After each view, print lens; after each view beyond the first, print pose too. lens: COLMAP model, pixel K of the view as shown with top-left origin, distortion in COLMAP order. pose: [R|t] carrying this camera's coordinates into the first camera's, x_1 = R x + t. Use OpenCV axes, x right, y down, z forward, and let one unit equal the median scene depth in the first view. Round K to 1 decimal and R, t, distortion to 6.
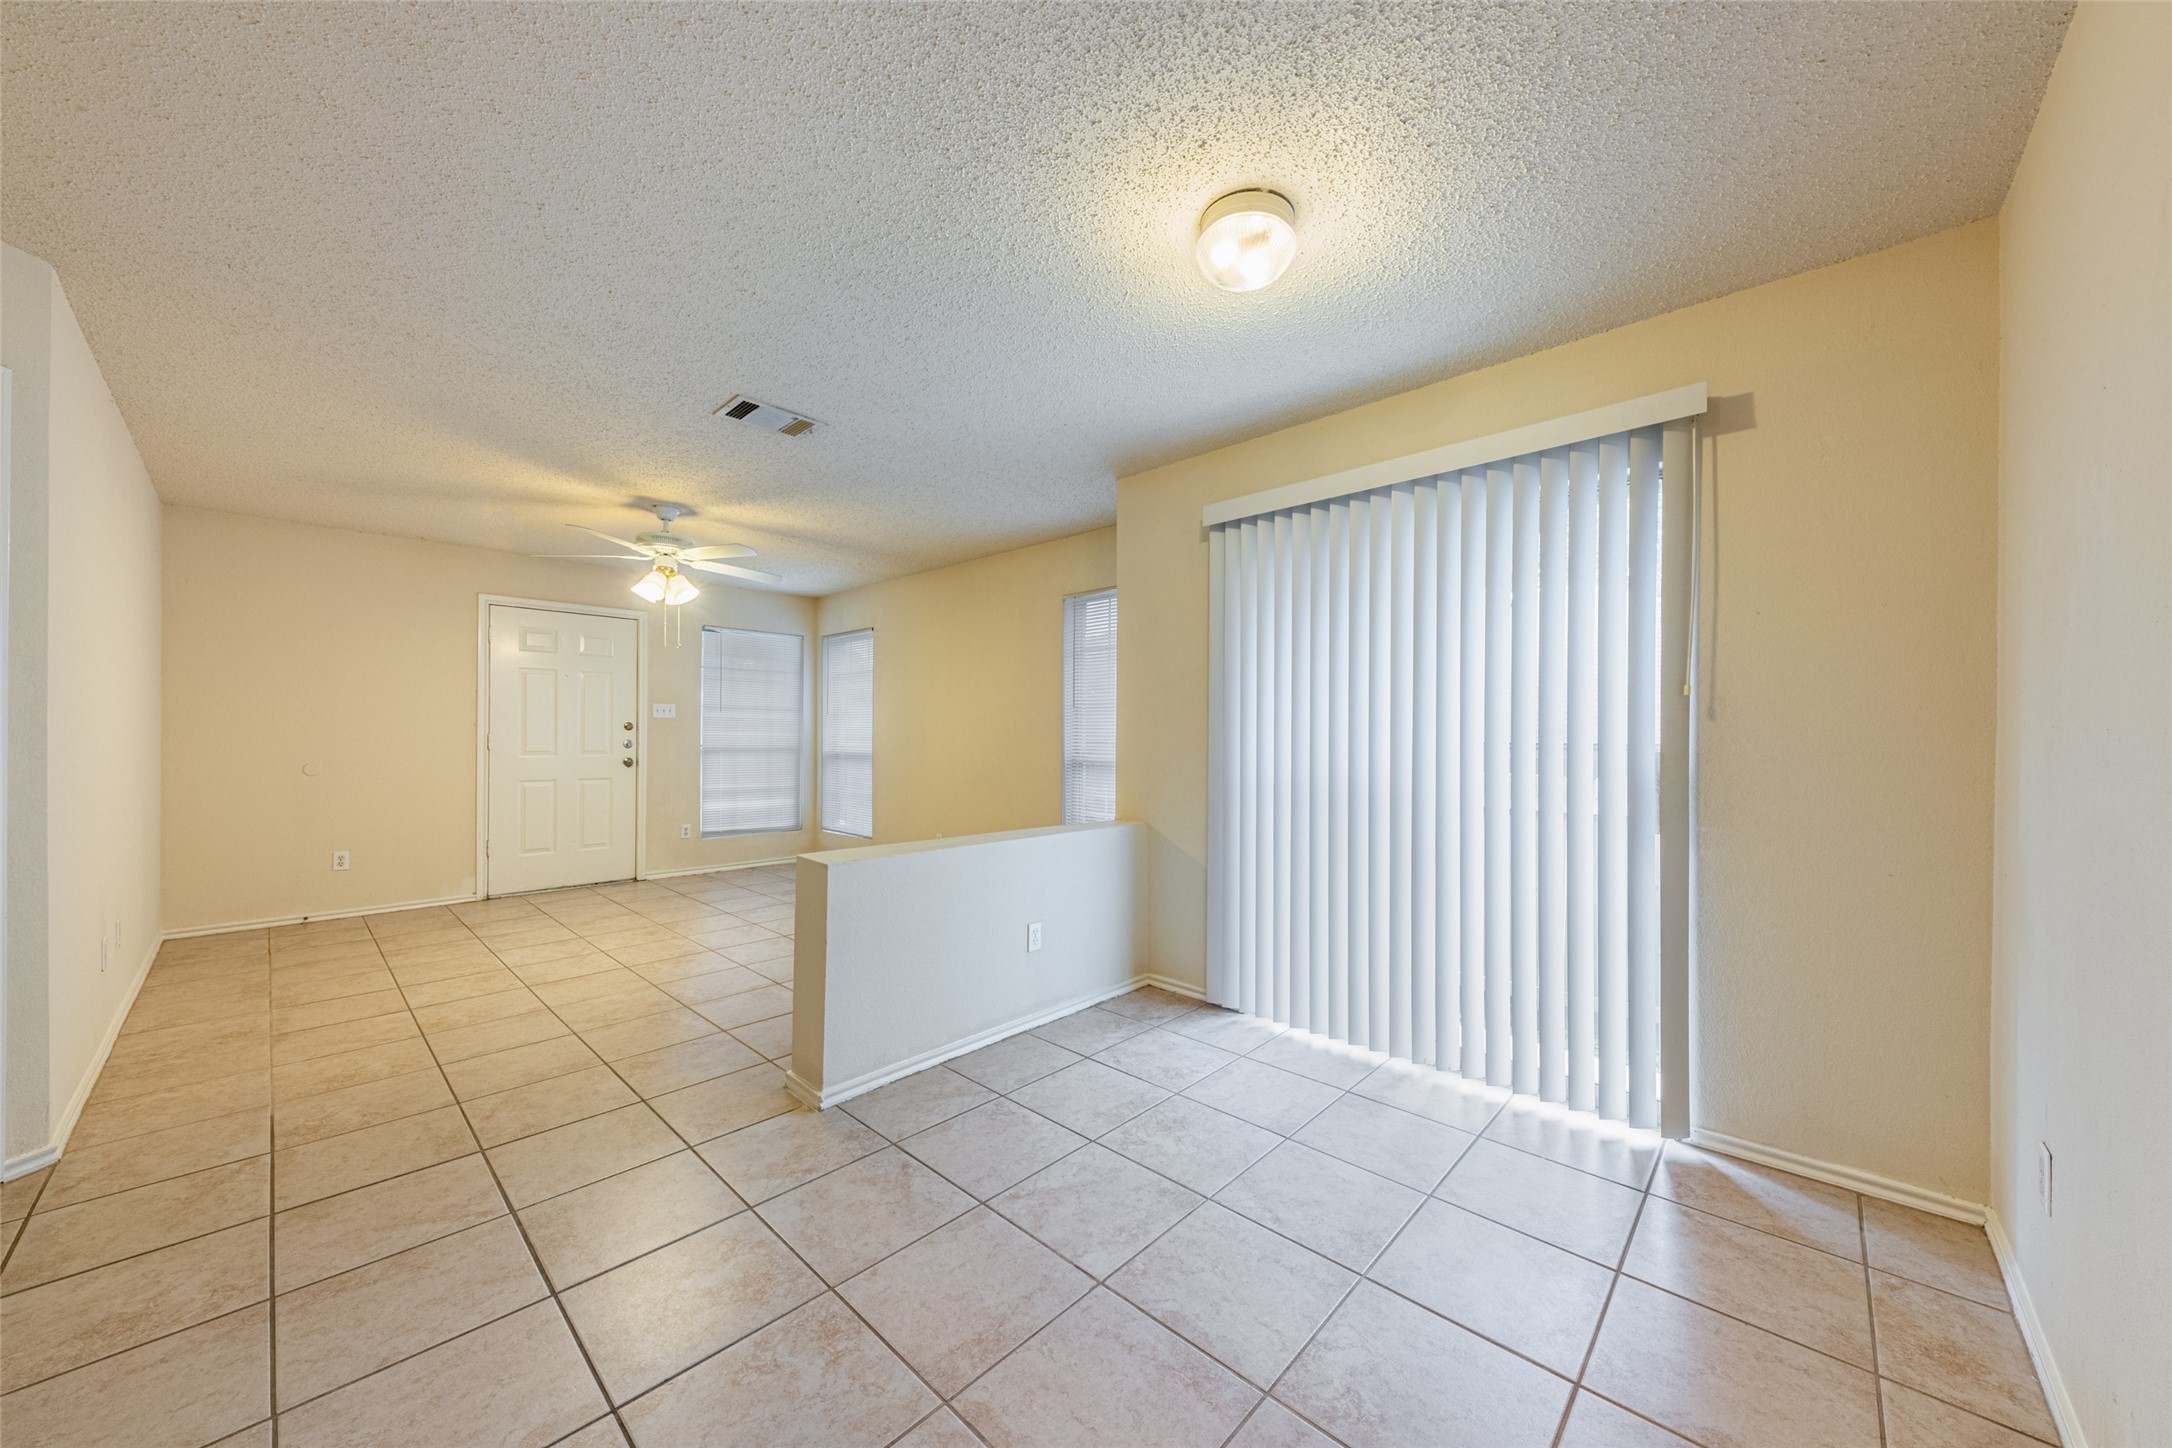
lens RADIAL K [[756.1, 0, 1114.3], [0, 756.1, 739.1], [0, 0, 1]] dist [0.008785, -0.003622]
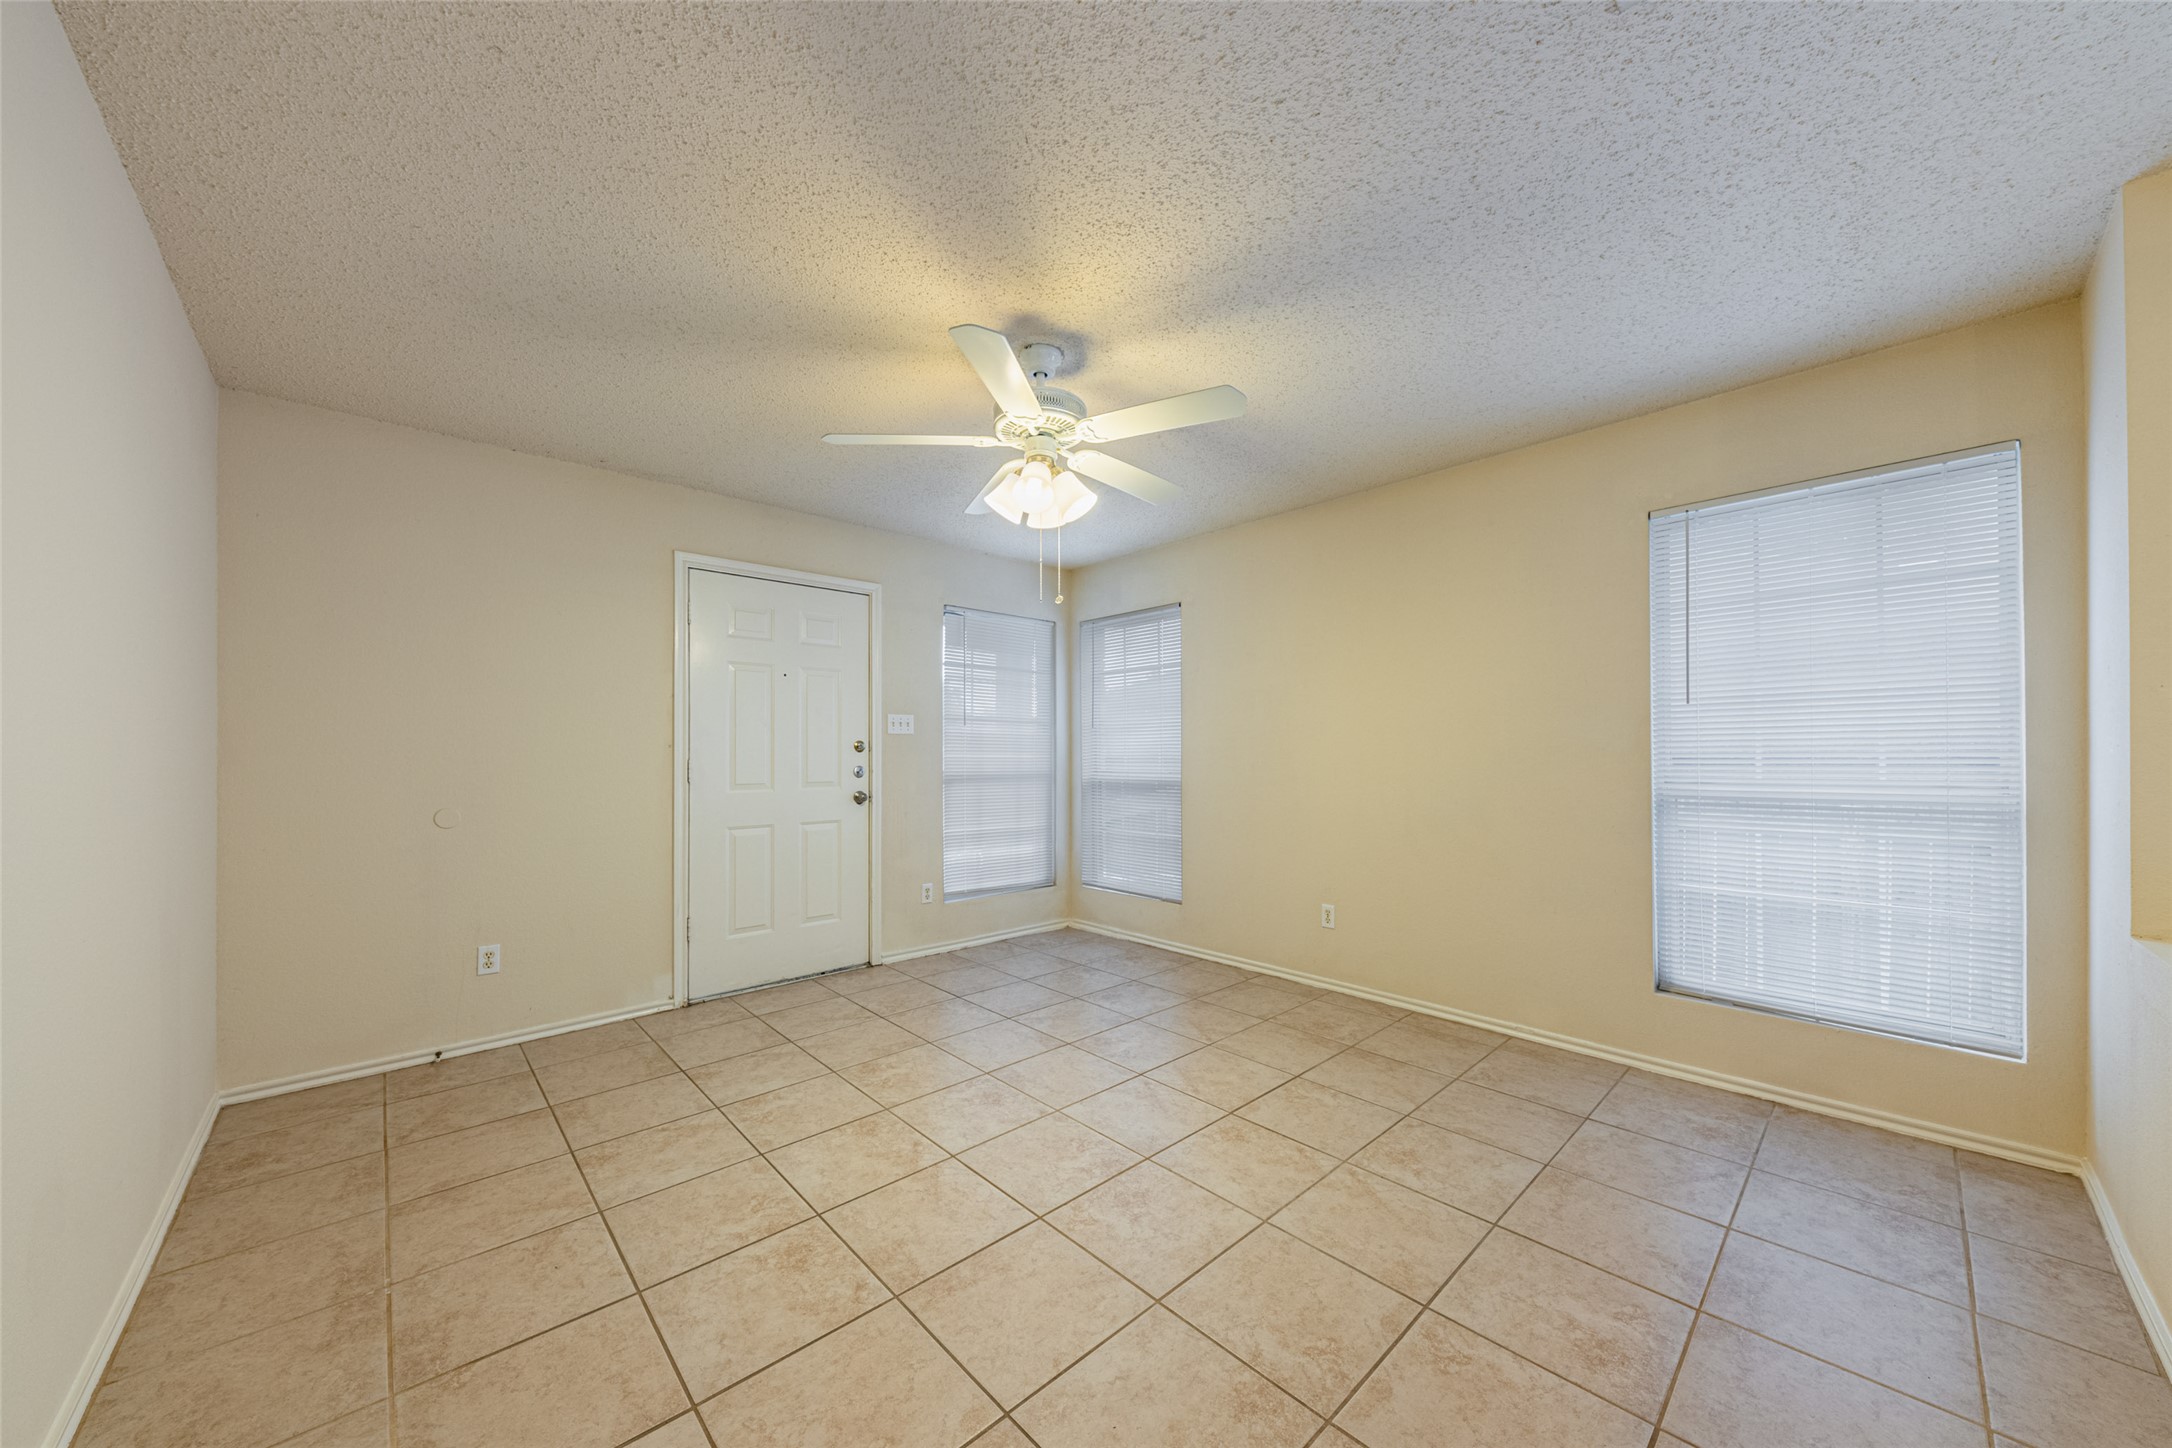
lens RADIAL K [[756.1, 0, 1114.9], [0, 756.1, 755.8], [0, 0, 1]] dist [0.008785, -0.003622]
pose [[0.997373, -0.007951, -0.072000, -0.440031], [0.007743, 0.999965, -0.003174, -0.005200], [0.072022, 0.002608, 0.997400, 0.395533]]
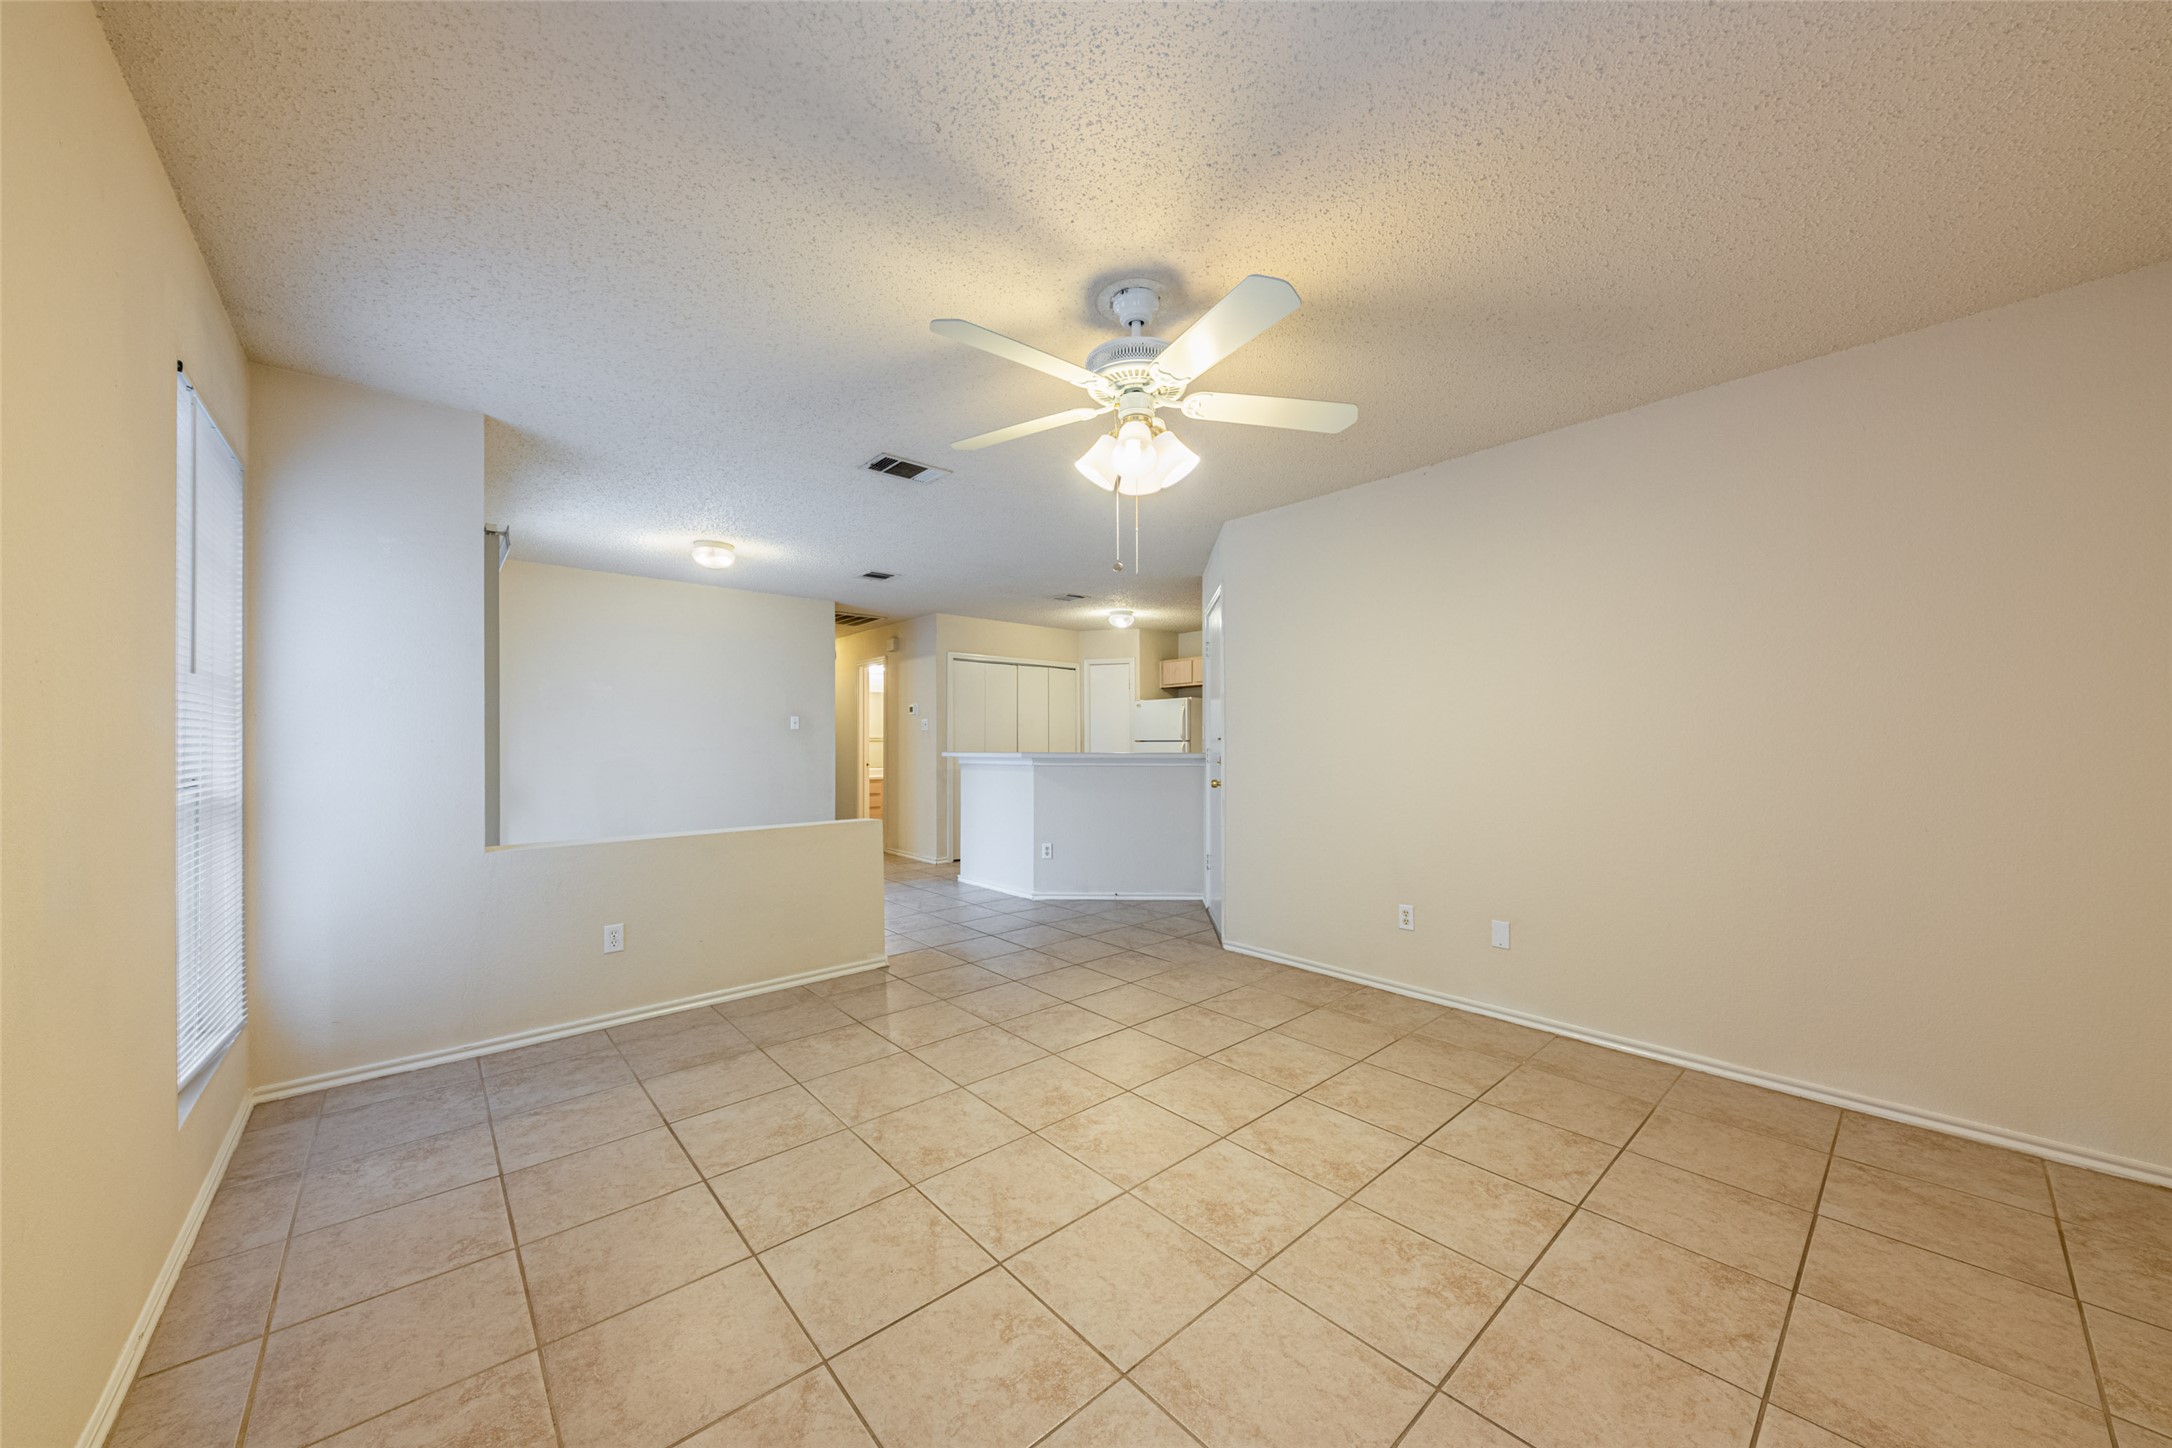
lens RADIAL K [[756.1, 0, 1107.1], [0, 756.1, 725.7], [0, 0, 1]] dist [0.008785, -0.003622]
pose [[-0.994667, 0.000472, 0.103142, -0.550854], [-0.001084, 0.999886, -0.015036, -0.010908], [-0.103137, -0.015067, -0.994553, 1.330580]]
